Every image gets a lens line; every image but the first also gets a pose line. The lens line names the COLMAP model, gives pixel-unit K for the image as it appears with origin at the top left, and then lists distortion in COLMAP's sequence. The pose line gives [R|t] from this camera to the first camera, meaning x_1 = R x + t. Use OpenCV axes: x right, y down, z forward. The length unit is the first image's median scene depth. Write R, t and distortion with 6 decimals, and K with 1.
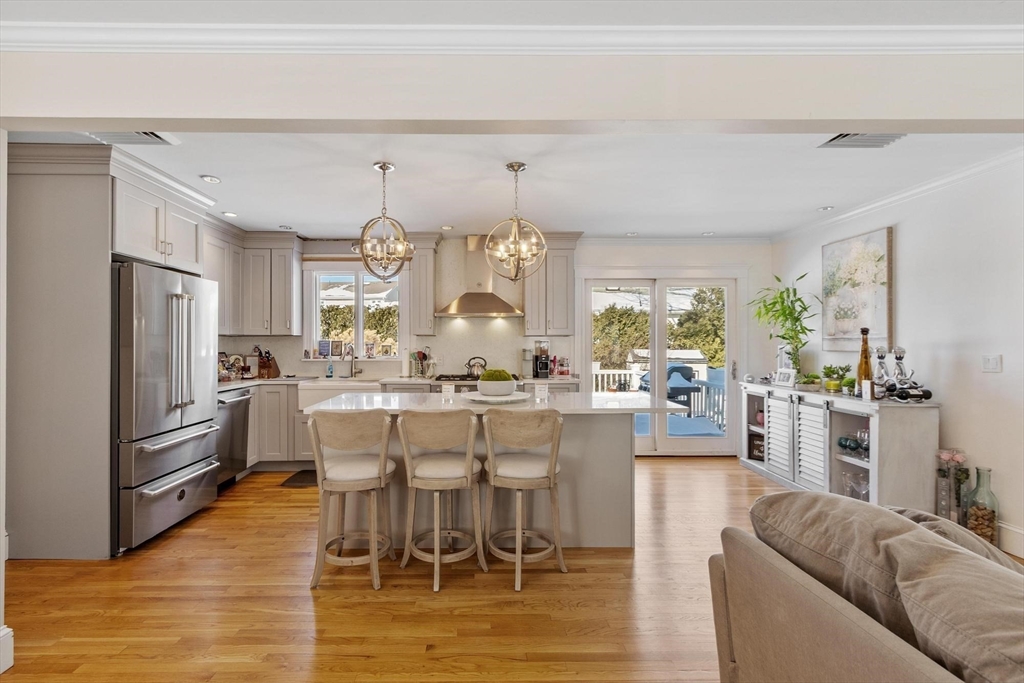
lens RADIAL K [[481.9, 0, 502.5], [0, 481.9, 343.7], [0, 0, 1]] dist [0.015295, 0.000270]
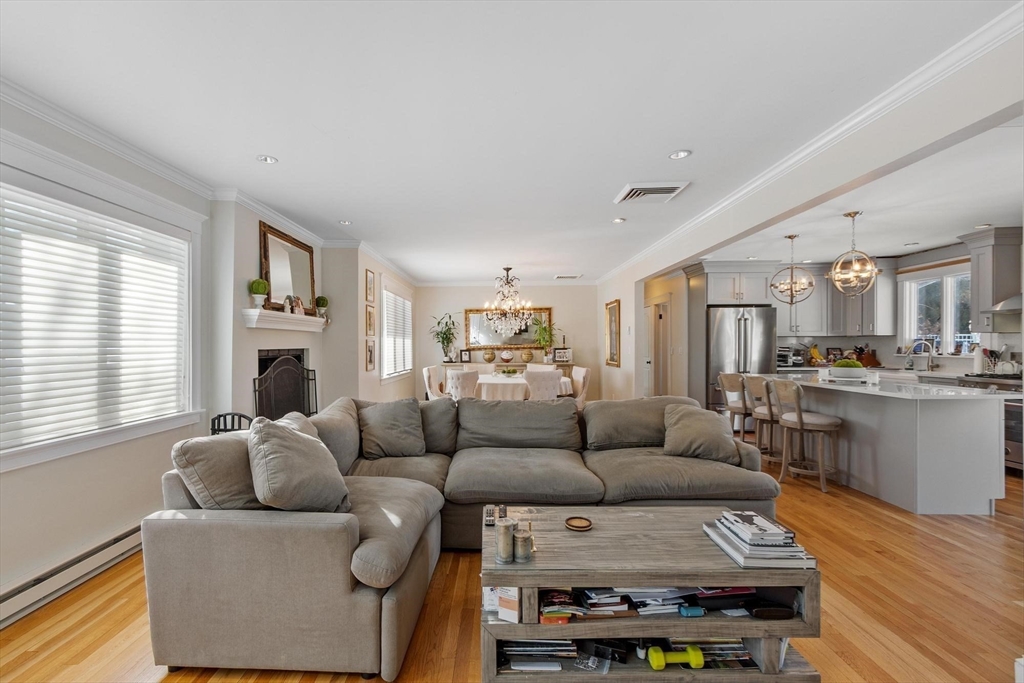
lens RADIAL K [[441.0, 0, 508.7], [0, 441.0, 345.4], [0, 0, 1]] dist [0.001149, 0.000034]
pose [[0.013147, 0.001455, -0.999913, 0.764460], [0.005749, 0.999982, 0.001531, 0.002073], [0.999897, -0.005768, 0.013138, -0.003292]]
